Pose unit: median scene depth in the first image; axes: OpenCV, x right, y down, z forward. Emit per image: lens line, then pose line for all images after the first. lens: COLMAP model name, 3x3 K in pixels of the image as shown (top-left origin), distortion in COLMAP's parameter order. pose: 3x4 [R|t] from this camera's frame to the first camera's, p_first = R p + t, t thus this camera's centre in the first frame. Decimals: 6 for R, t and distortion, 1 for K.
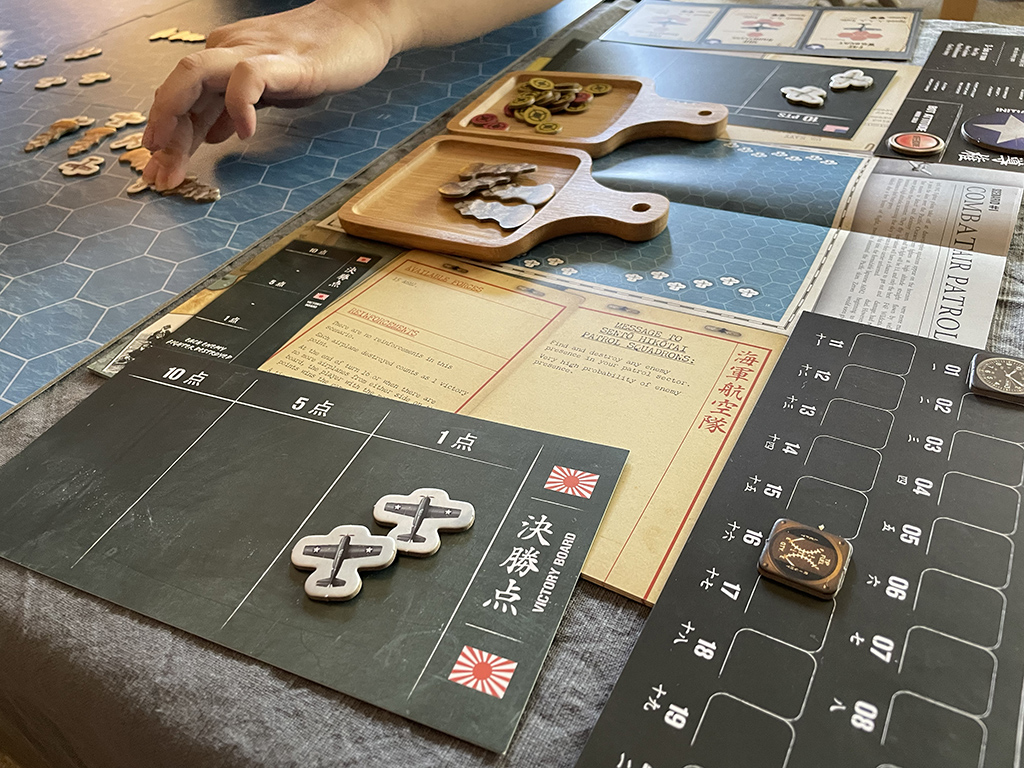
lens RADIAL K [[759.1, 0, 486.8], [0, 759.1, 383.2], [0, 0, 1]] dist [0.070080, -0.079076]
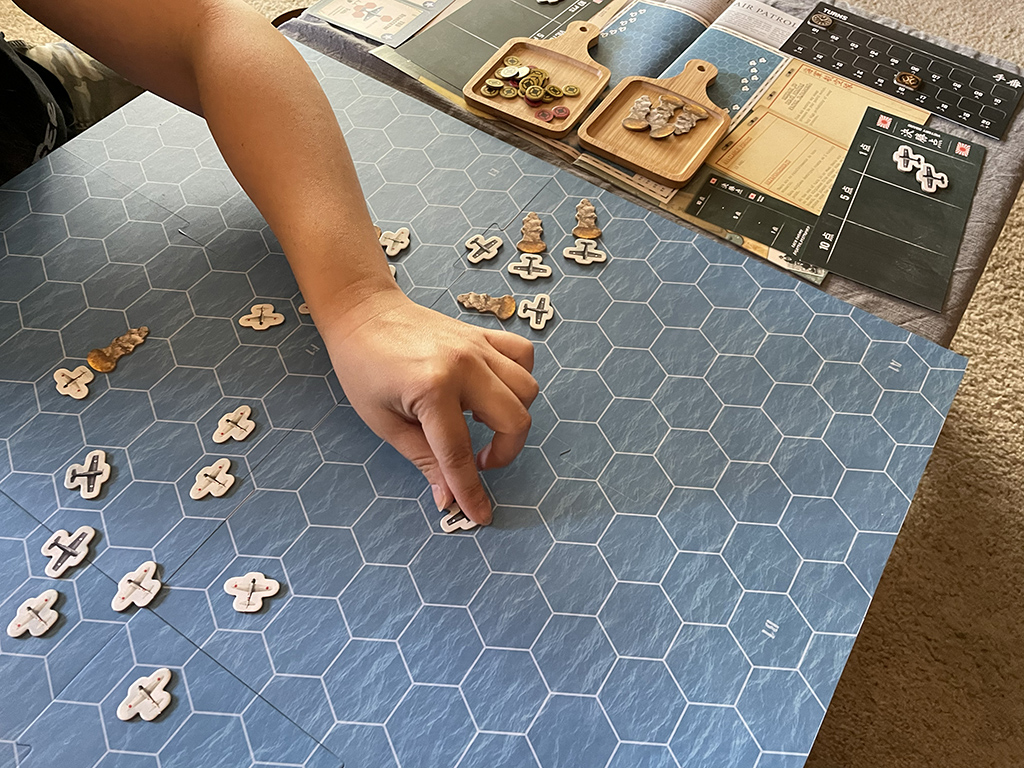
lens RADIAL K [[759.1, 0, 486.8], [0, 759.1, 383.2], [0, 0, 1]] dist [0.070080, -0.079076]
pose [[0.080282, -0.778687, 0.622255, -2.687949], [0.616390, 0.529381, 0.582940, -2.044113], [-0.783338, 0.336752, 0.522475, 1.059838]]
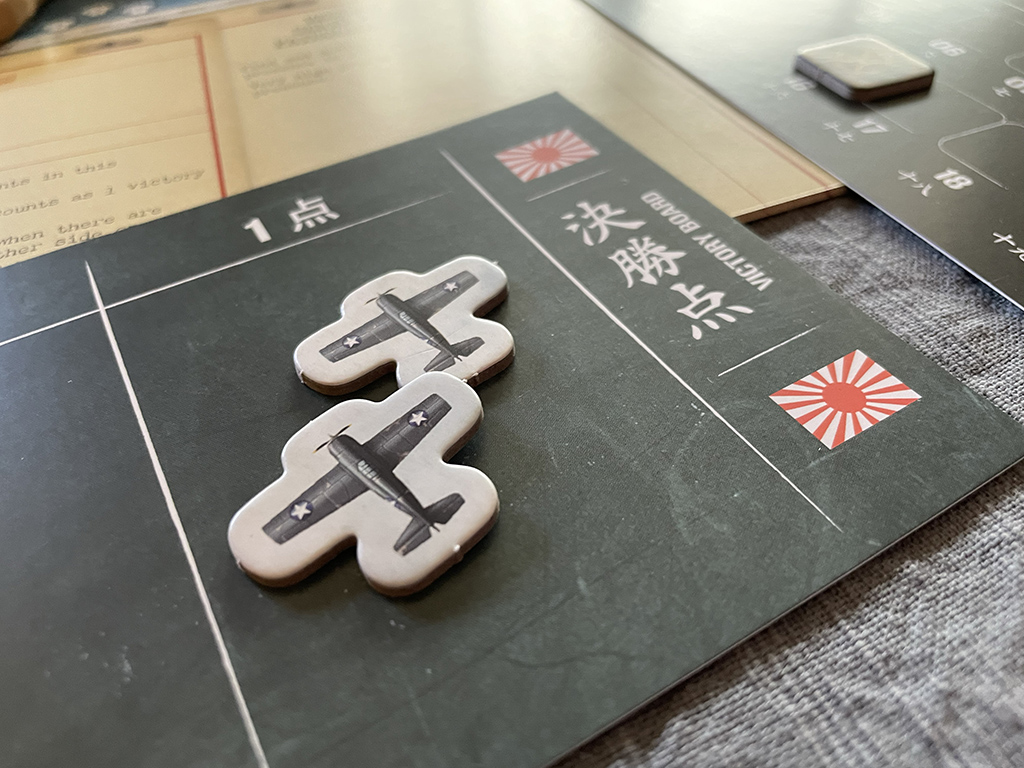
lens RADIAL K [[820.3, 0, 512.0], [0, 820.3, 384.0], [0, 0, 1]] dist [0.036555, -0.071595]
pose [[0.582331, -0.507002, 0.635484, -0.384729], [0.501014, 0.839424, 0.210601, 0.140551], [-0.640215, 0.195747, 0.742837, 0.658002]]
